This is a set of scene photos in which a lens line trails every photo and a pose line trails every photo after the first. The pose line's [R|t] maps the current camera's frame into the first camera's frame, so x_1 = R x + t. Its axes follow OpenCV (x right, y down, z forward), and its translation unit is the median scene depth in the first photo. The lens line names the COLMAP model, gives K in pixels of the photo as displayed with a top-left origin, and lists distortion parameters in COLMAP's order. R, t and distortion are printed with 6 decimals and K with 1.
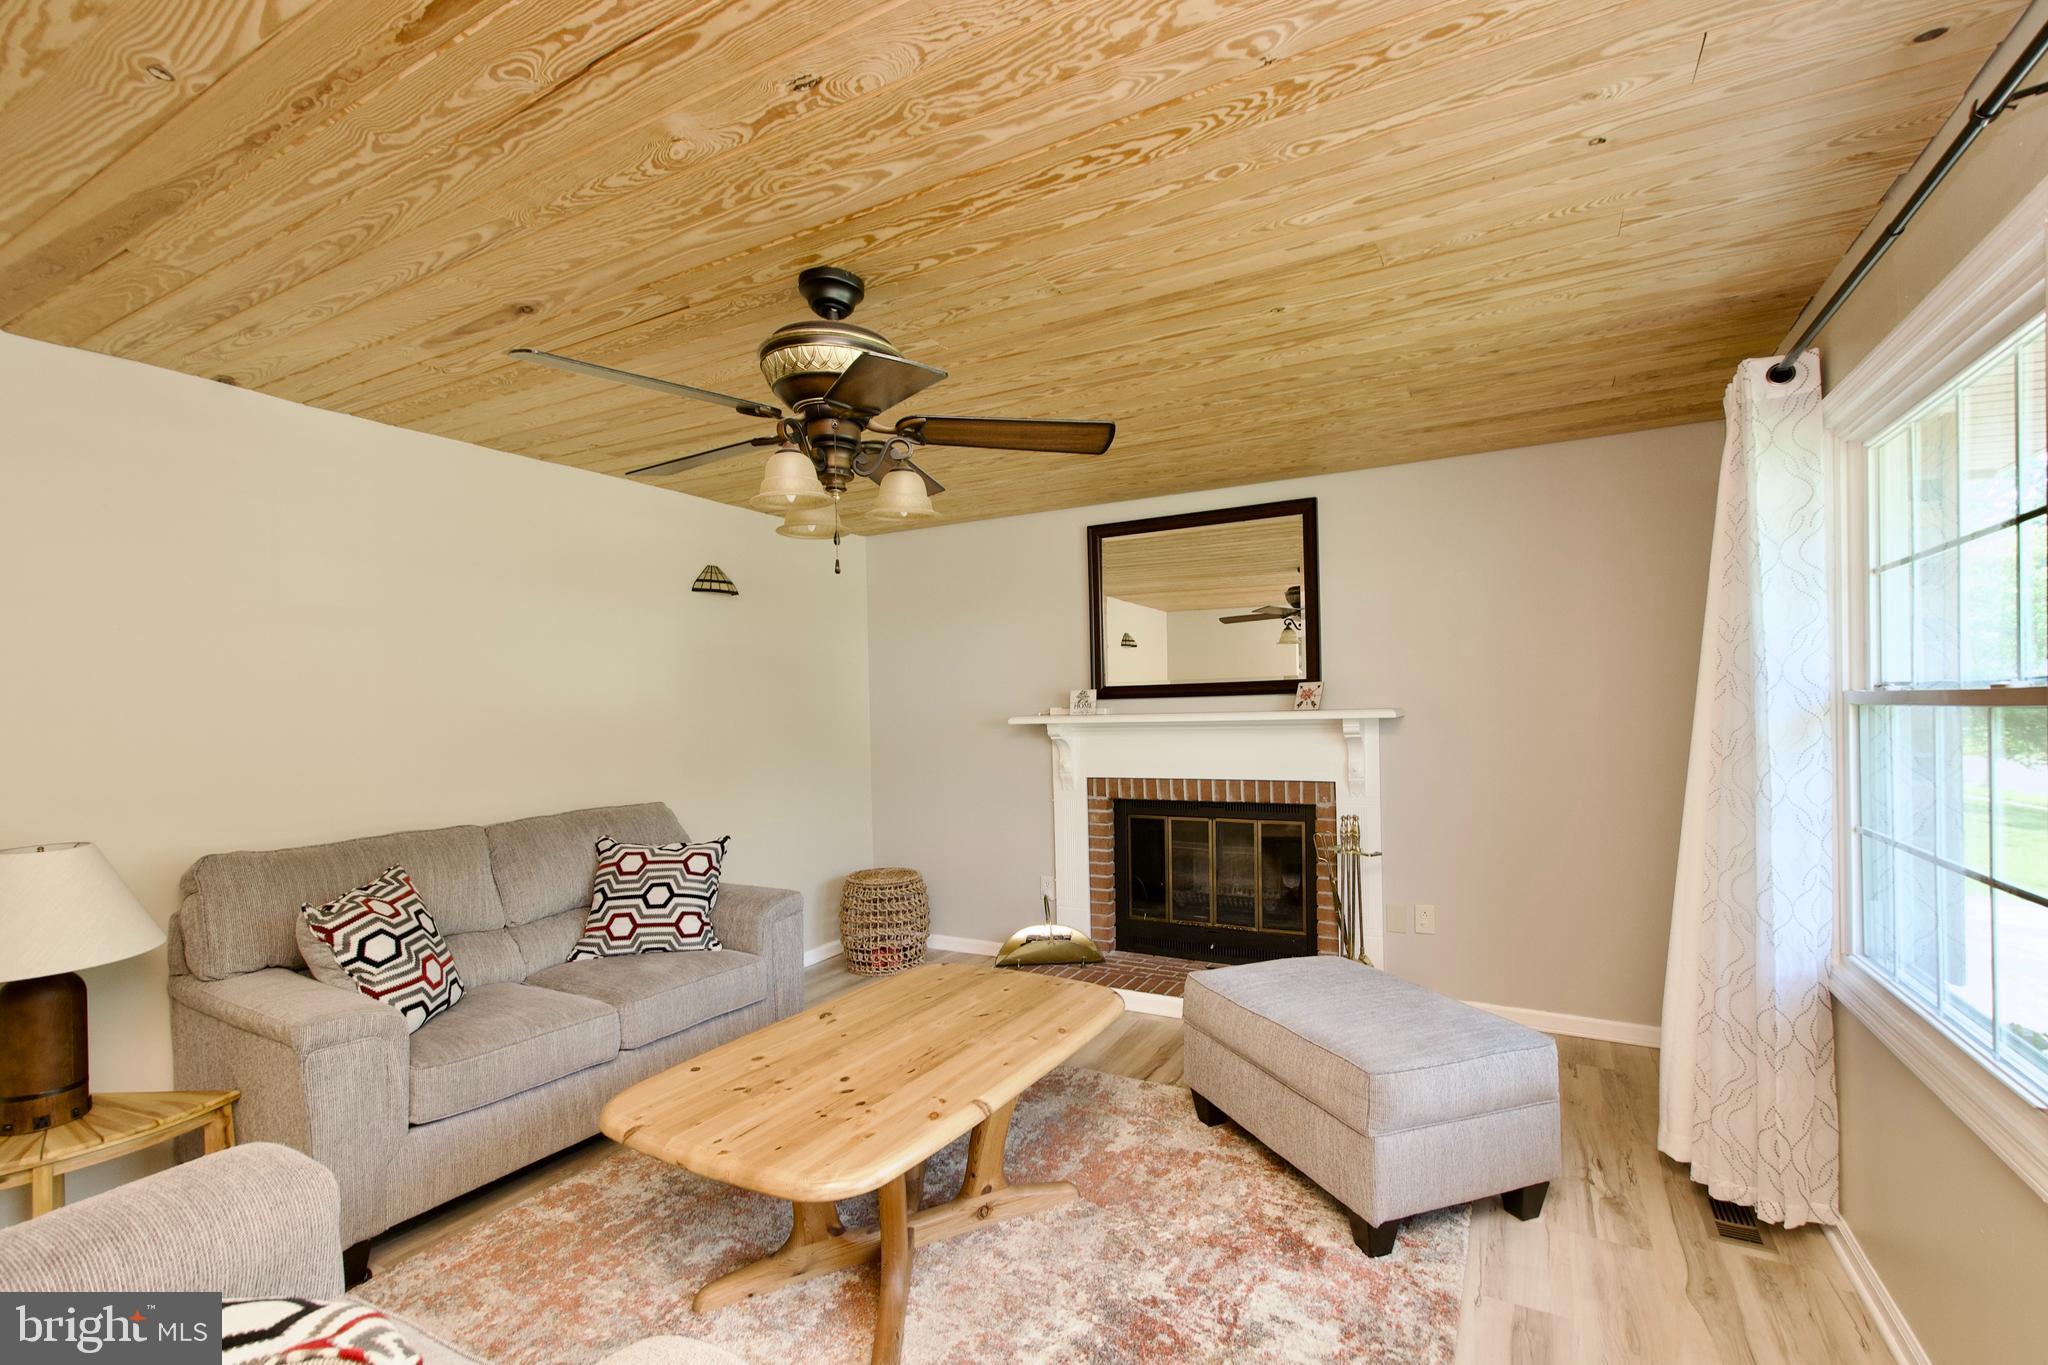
lens RADIAL K [[898.0, 0, 1040.8], [0, 898.0, 709.8], [0, 0, 1]] dist [0.001671, 0.000175]
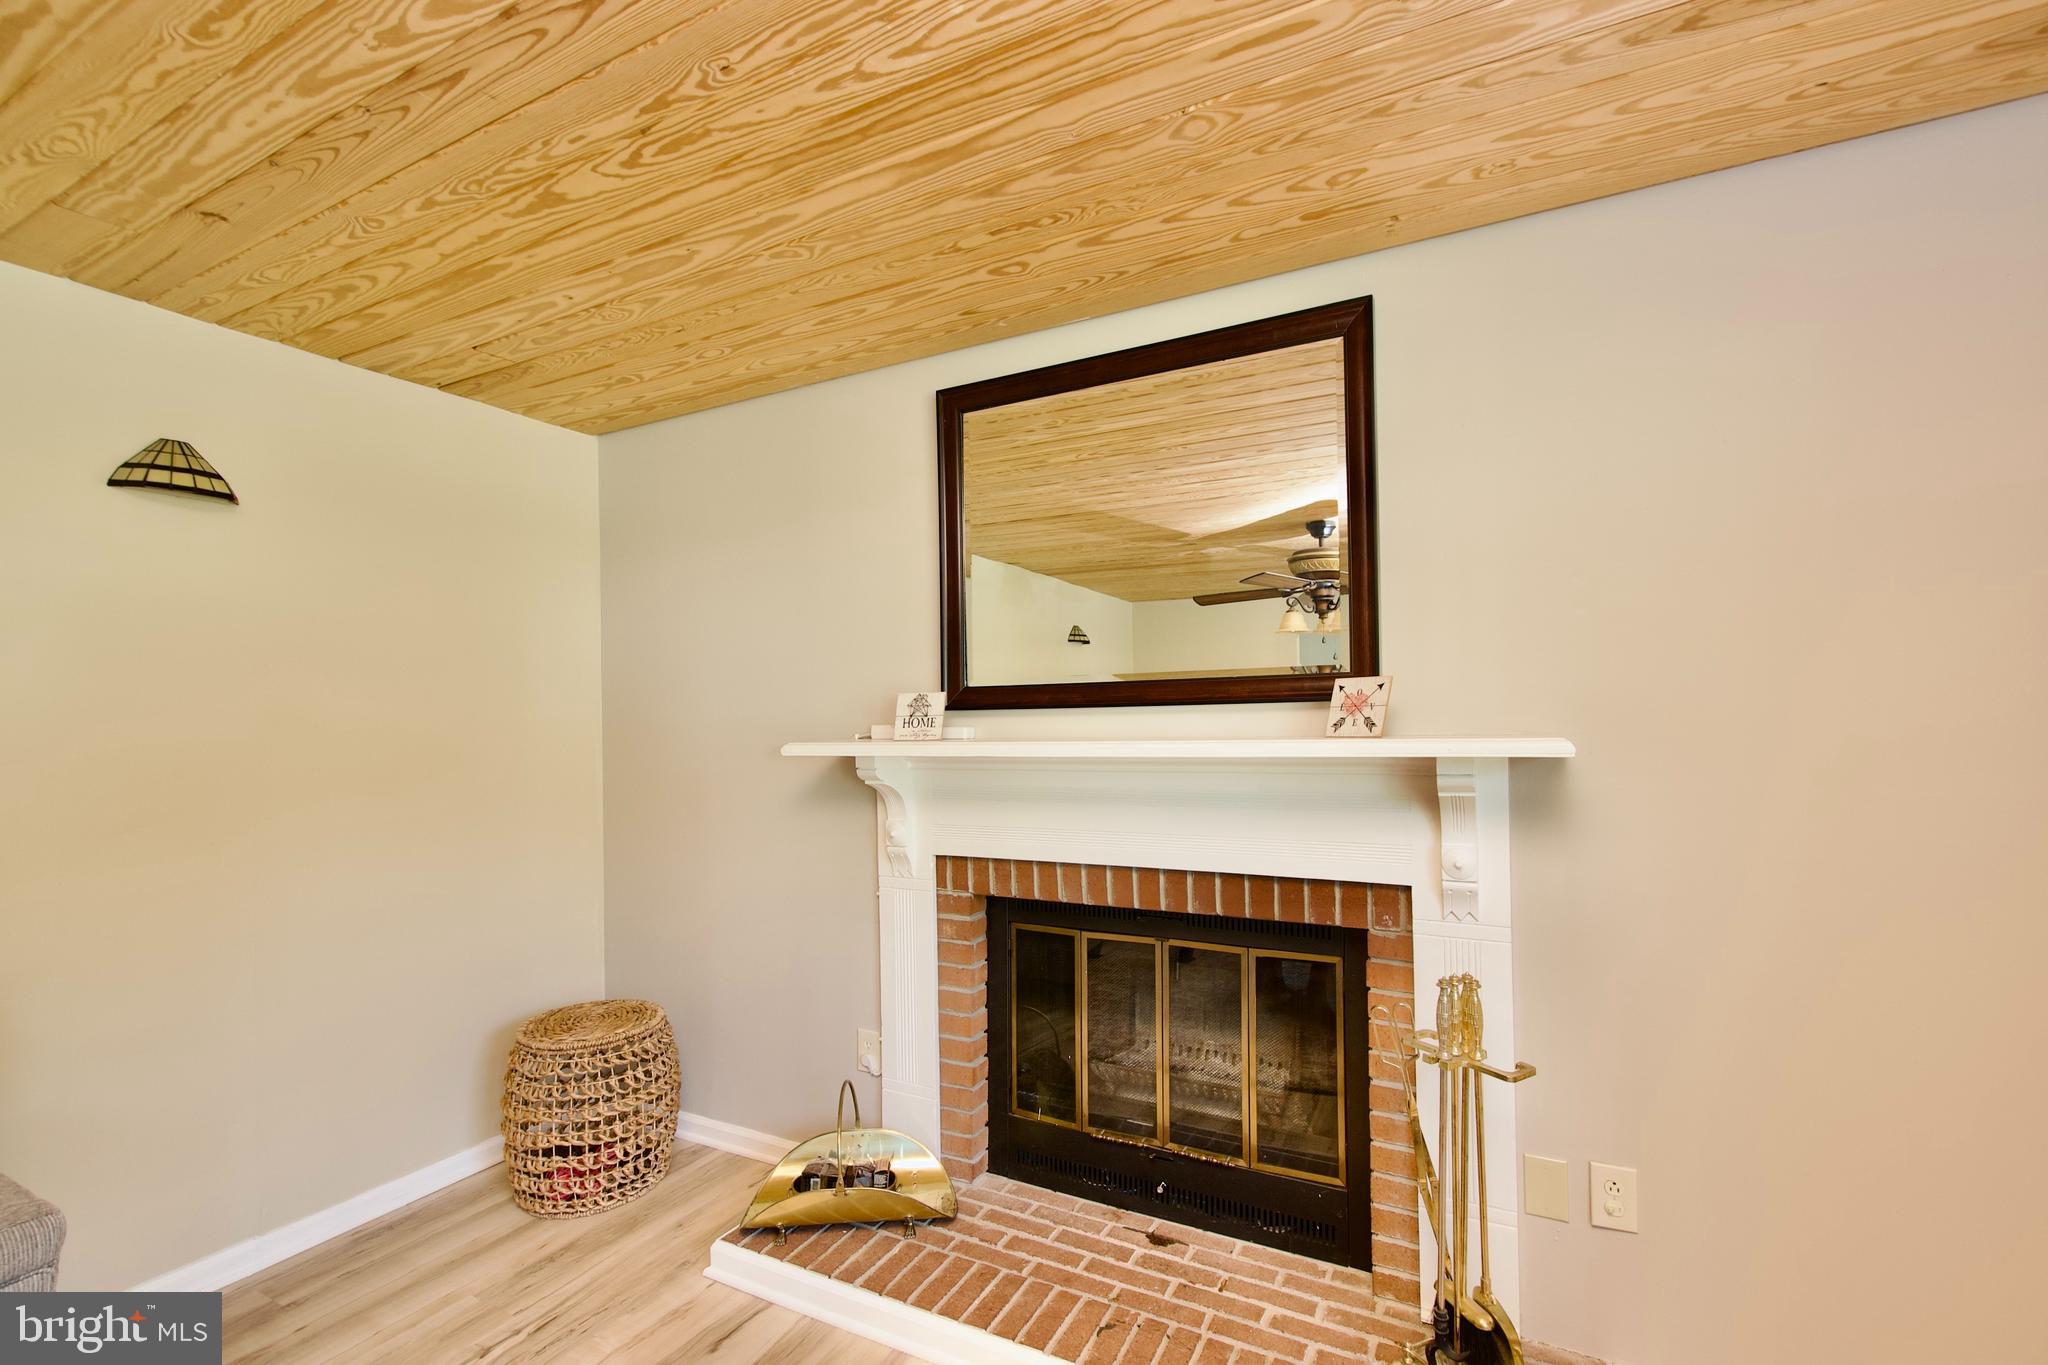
lens RADIAL K [[898.0, 0, 1040.8], [0, 898.0, 709.8], [0, 0, 1]] dist [0.001671, 0.000175]
pose [[0.999904, 0.006764, 0.012112, 0.112489], [-0.006592, 0.999878, -0.014174, -0.005104], [-0.012206, 0.014093, 0.999826, 0.473572]]
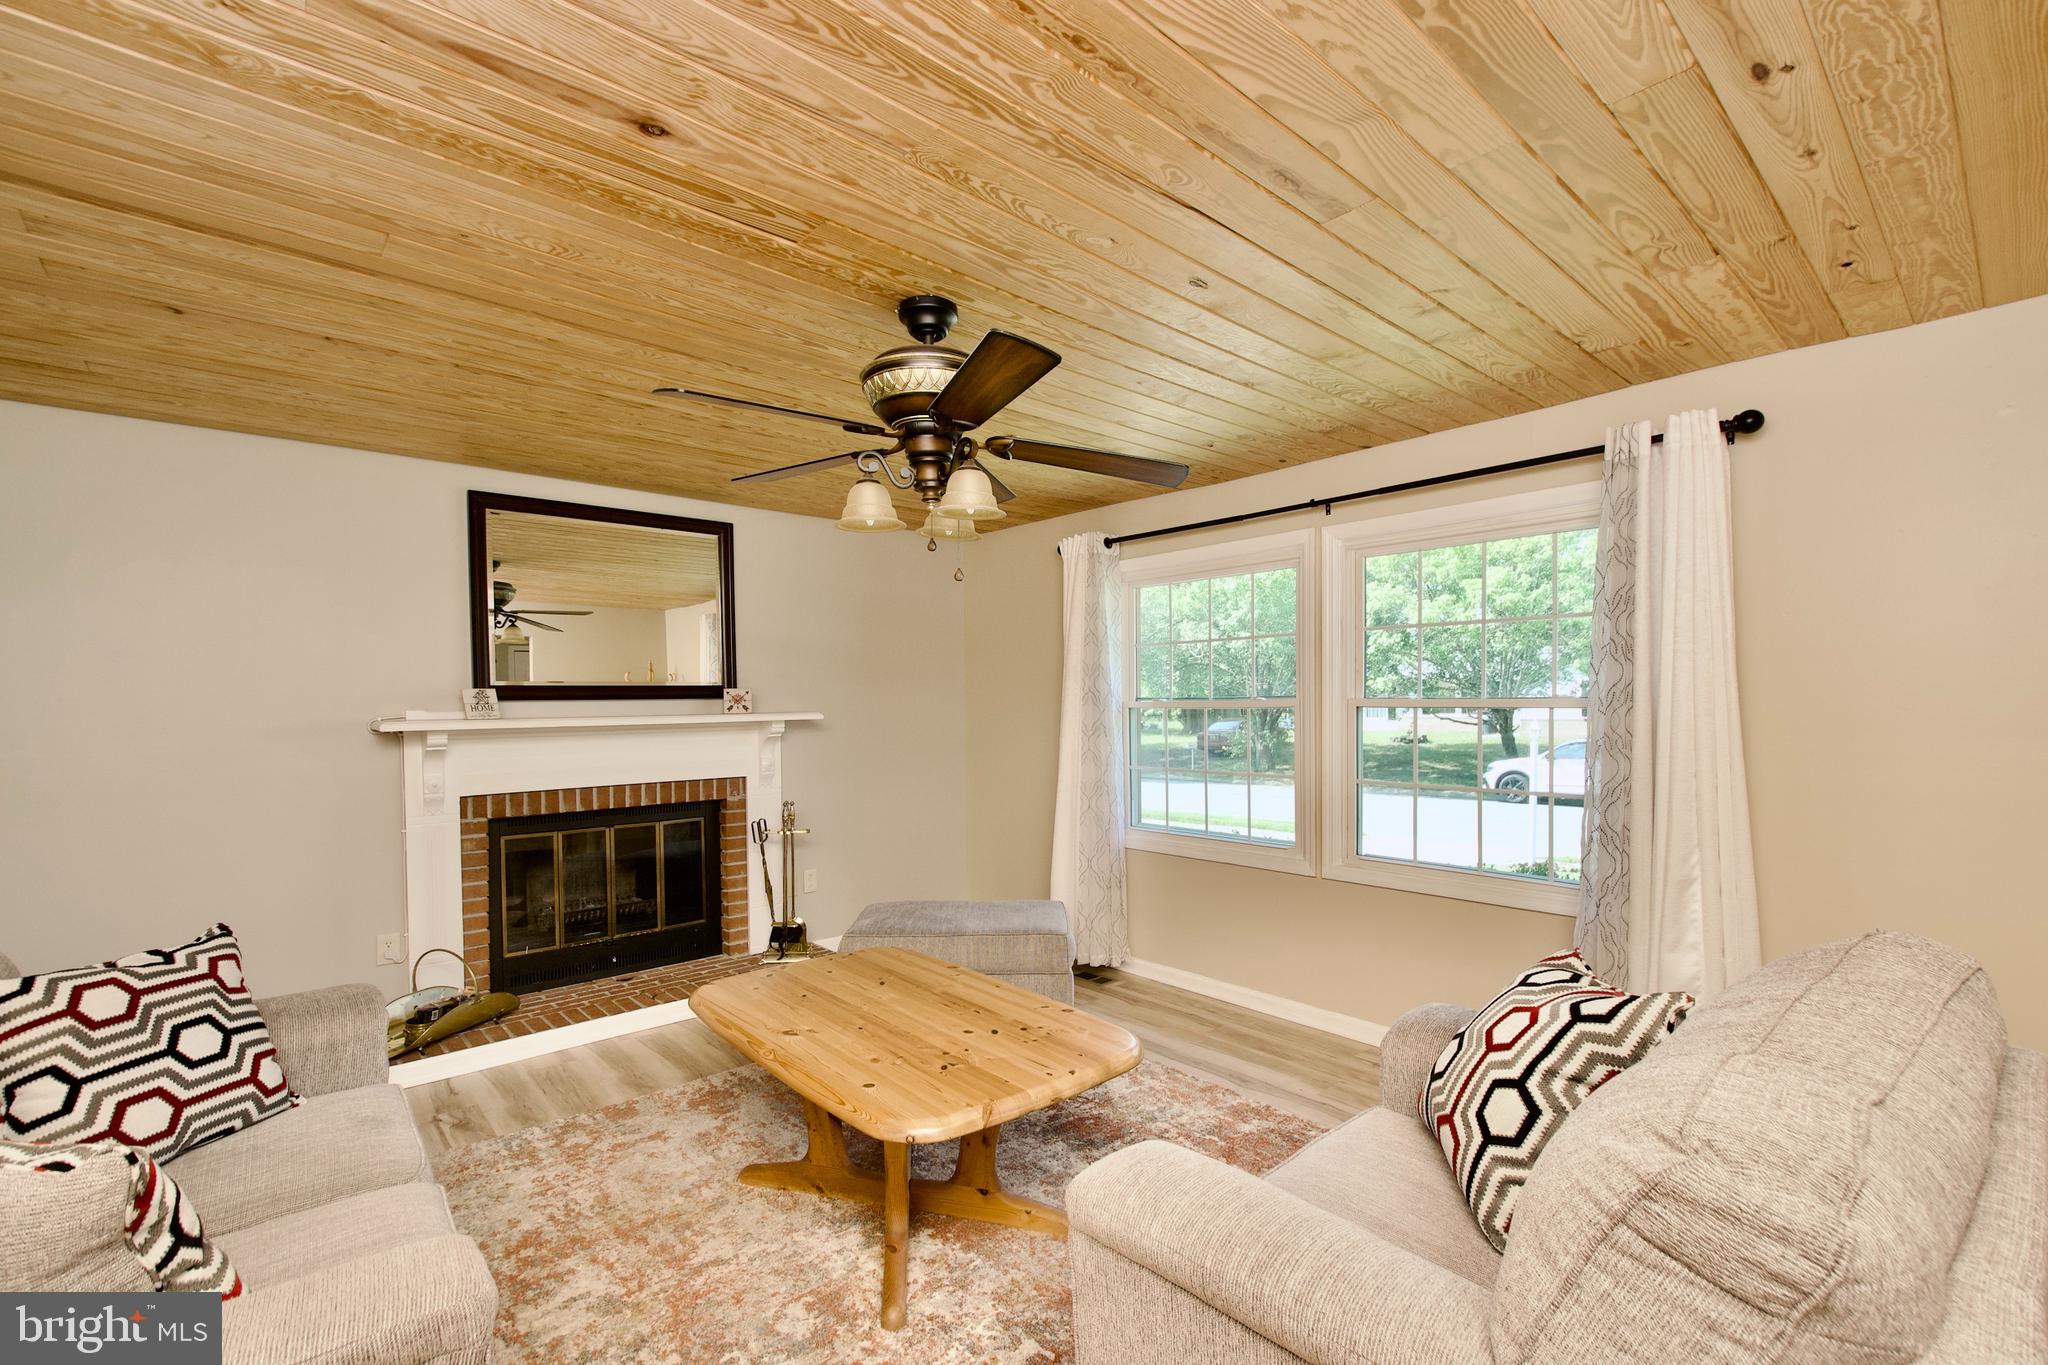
lens RADIAL K [[898.0, 0, 1040.8], [0, 898.0, 709.8], [0, 0, 1]] dist [0.001671, 0.000175]
pose [[0.339487, 0.007783, 0.940578, -0.559386], [0.007143, 0.999916, -0.010852, 0.009683], [-0.940584, 0.010403, 0.339403, 0.236963]]
